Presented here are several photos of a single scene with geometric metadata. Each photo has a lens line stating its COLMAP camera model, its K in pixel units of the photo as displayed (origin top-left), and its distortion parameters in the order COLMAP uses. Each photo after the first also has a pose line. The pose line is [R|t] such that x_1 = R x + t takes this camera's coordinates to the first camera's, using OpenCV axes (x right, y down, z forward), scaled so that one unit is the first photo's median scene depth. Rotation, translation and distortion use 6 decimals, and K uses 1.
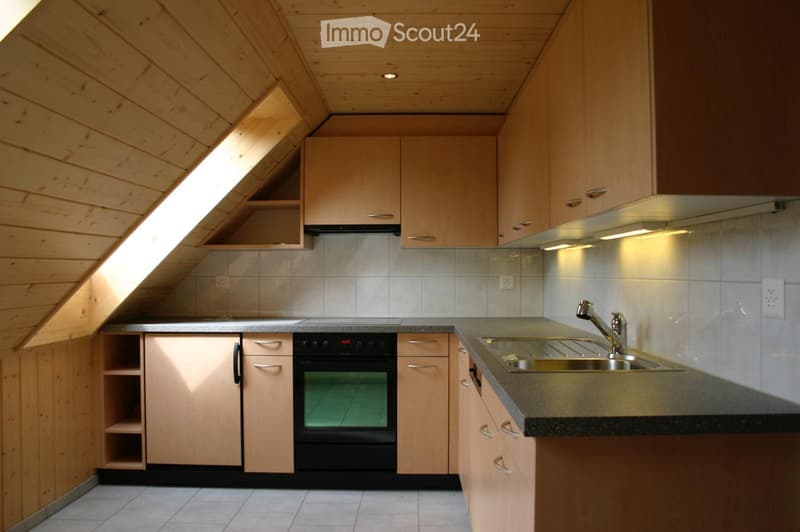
lens RADIAL K [[666.4, 0, 396.9], [0, 666.4, 266.0], [0, 0, 1]] dist [-0.073814, 0.016365]
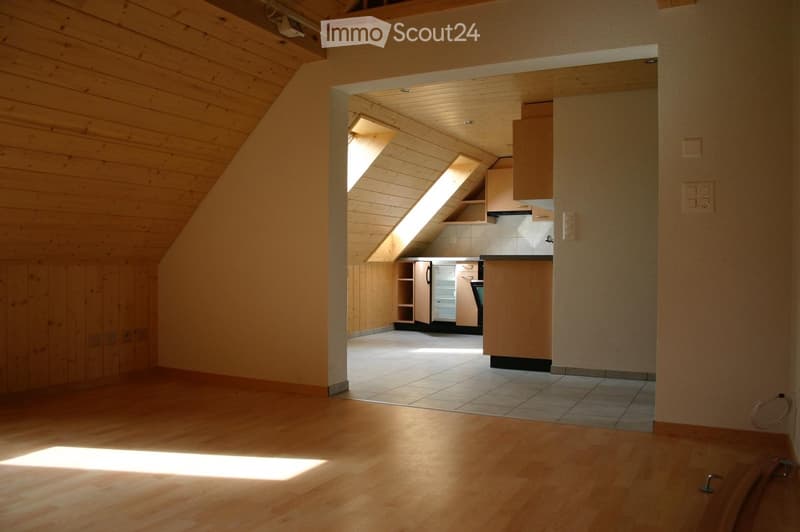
lens RADIAL K [[666.4, 0, 399.9], [0, 666.4, 265.6], [0, 0, 1]] dist [-0.073814, 0.016365]
pose [[0.902381, 0.008699, -0.430852, 0.567709], [-0.003169, 0.999903, 0.013551, 0.088525], [0.430928, -0.010863, 0.902321, -1.105028]]
